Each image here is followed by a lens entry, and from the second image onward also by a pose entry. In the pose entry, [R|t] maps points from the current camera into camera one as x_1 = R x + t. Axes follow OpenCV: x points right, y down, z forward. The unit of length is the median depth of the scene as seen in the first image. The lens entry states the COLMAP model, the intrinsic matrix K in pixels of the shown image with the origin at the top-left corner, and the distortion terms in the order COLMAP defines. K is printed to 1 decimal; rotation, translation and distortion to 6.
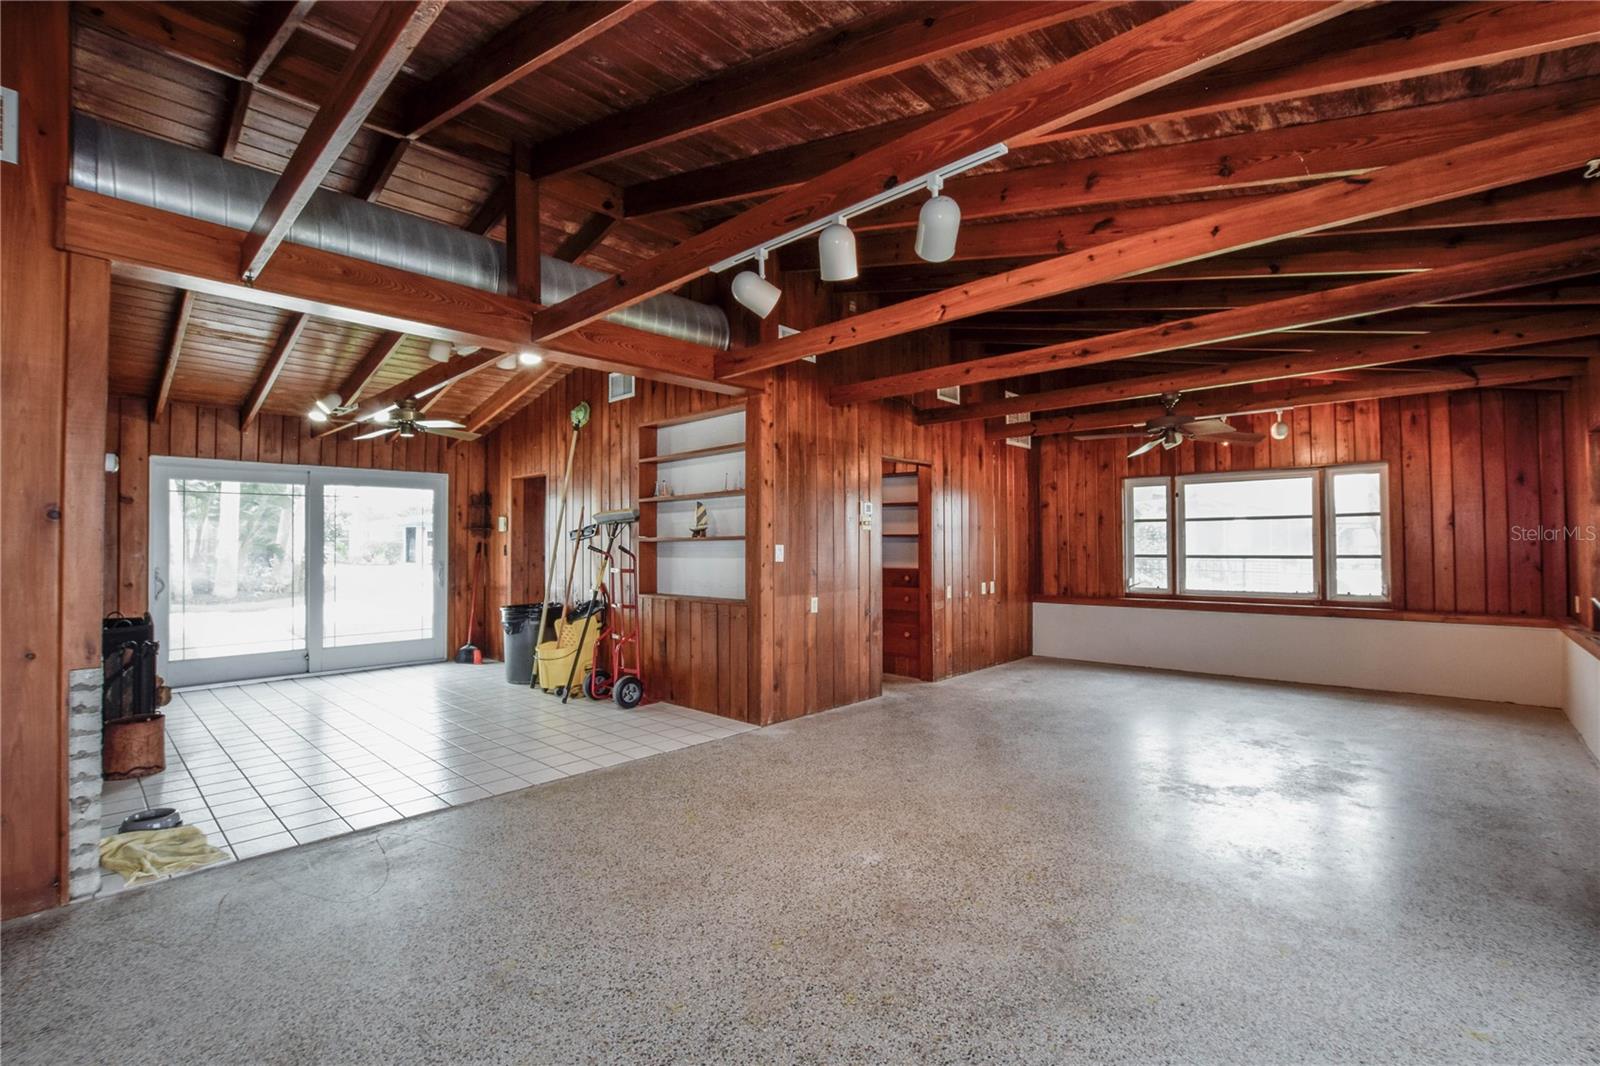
lens RADIAL K [[706.0, 0, 807.9], [0, 706.0, 529.6], [0, 0, 1]] dist [-0.035139, 0.005738]
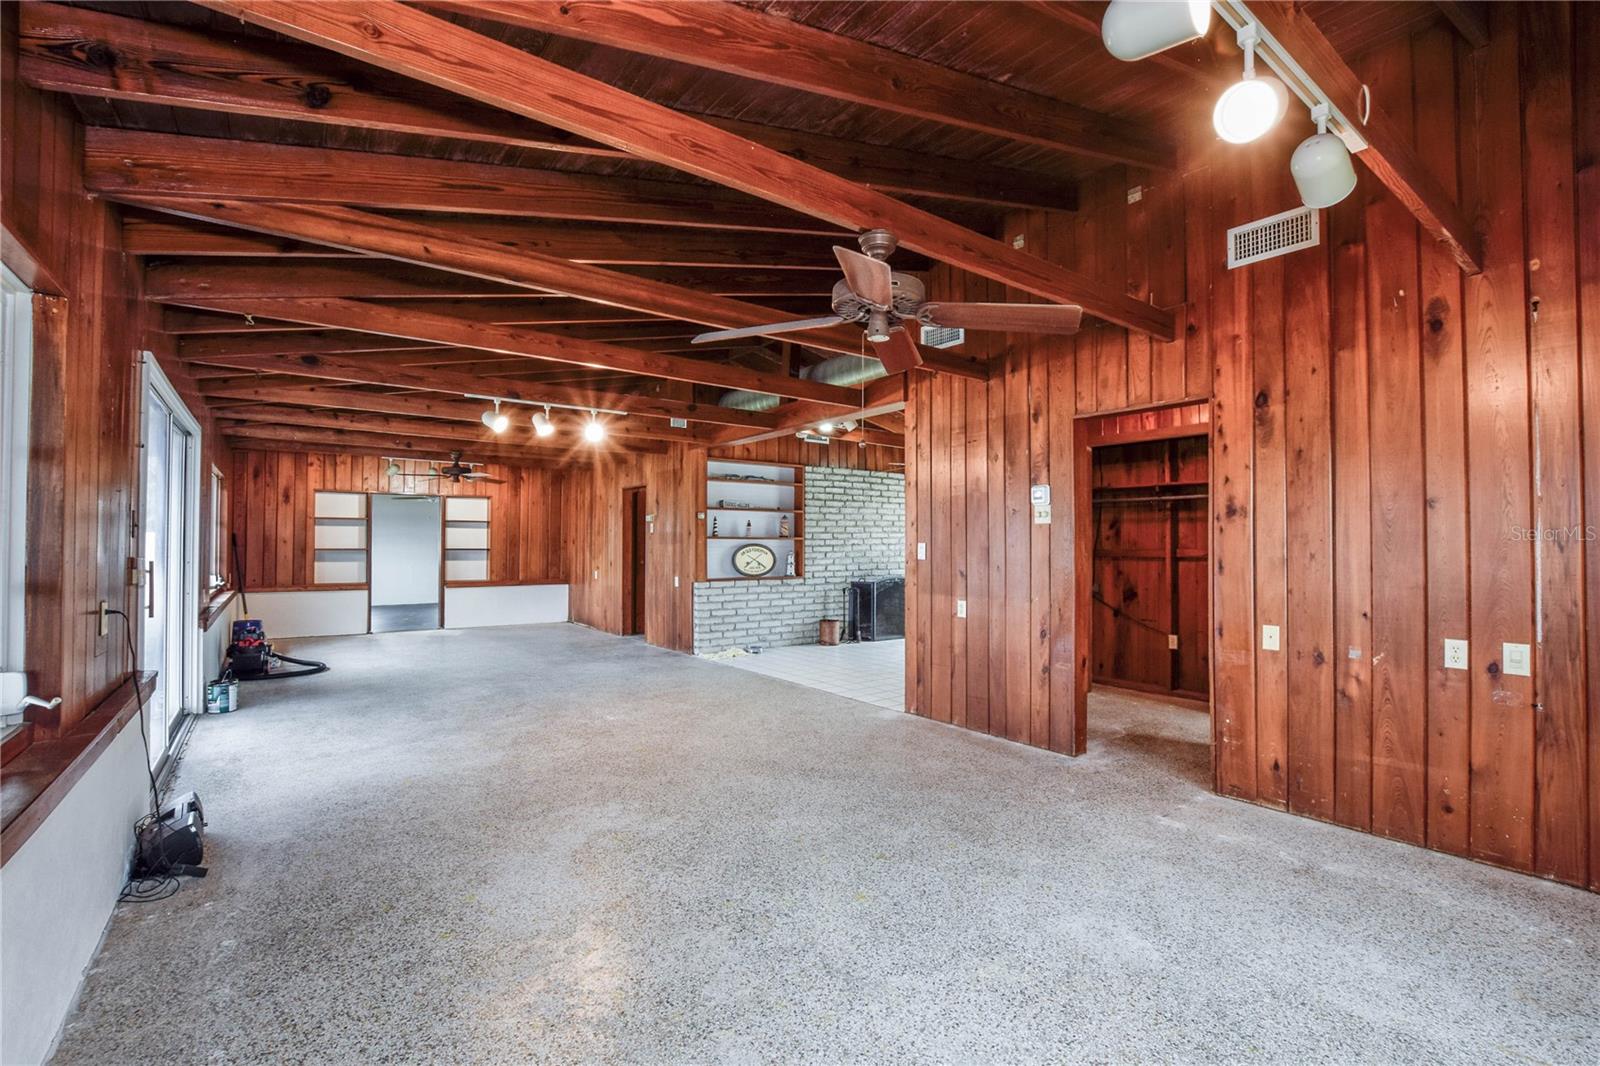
lens RADIAL K [[706.0, 0, 807.9], [0, 706.0, 529.6], [0, 0, 1]] dist [-0.035139, 0.005738]
pose [[-0.176172, -0.017226, -0.984209, 0.800294], [0.021306, 0.999546, -0.021309, 0.016428], [0.984129, -0.024723, -0.175725, 0.820255]]
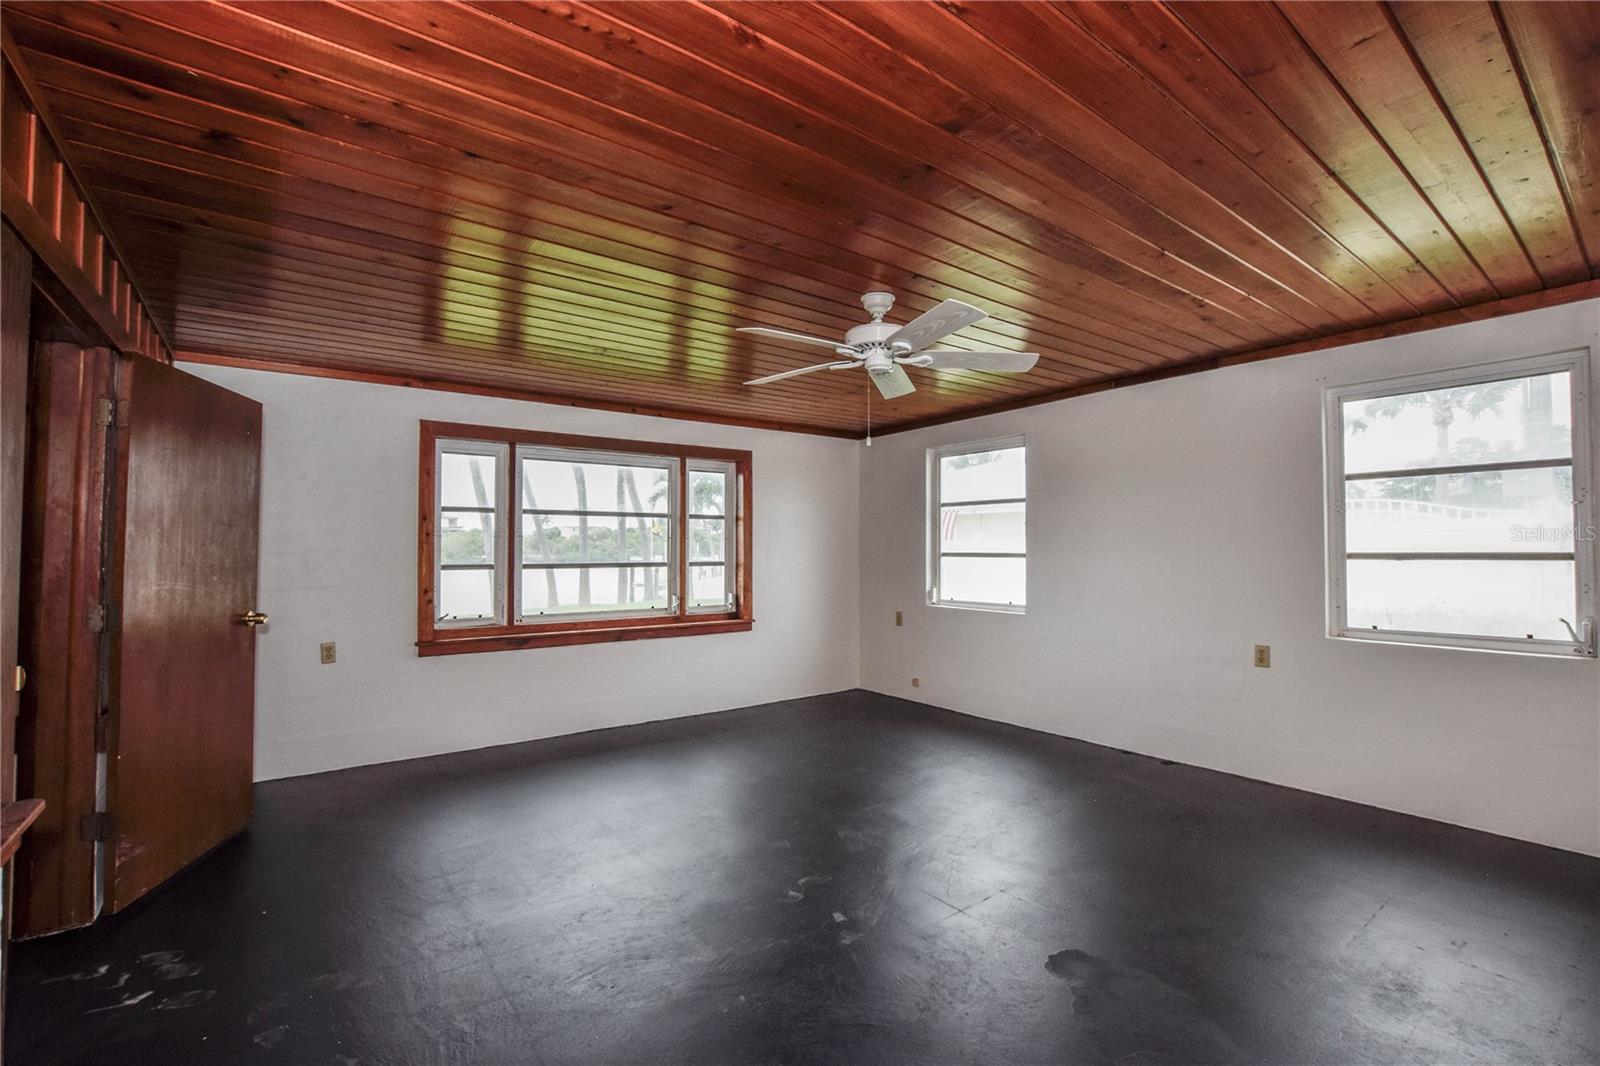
lens RADIAL K [[706.0, 0, 807.9], [0, 706.0, 529.6], [0, 0, 1]] dist [-0.035139, 0.005738]
pose [[0.168561, 0.032674, 0.985150, -0.080927], [-0.024328, 0.999284, -0.028980, 0.018483], [-0.985391, -0.019082, 0.169235, 0.716794]]
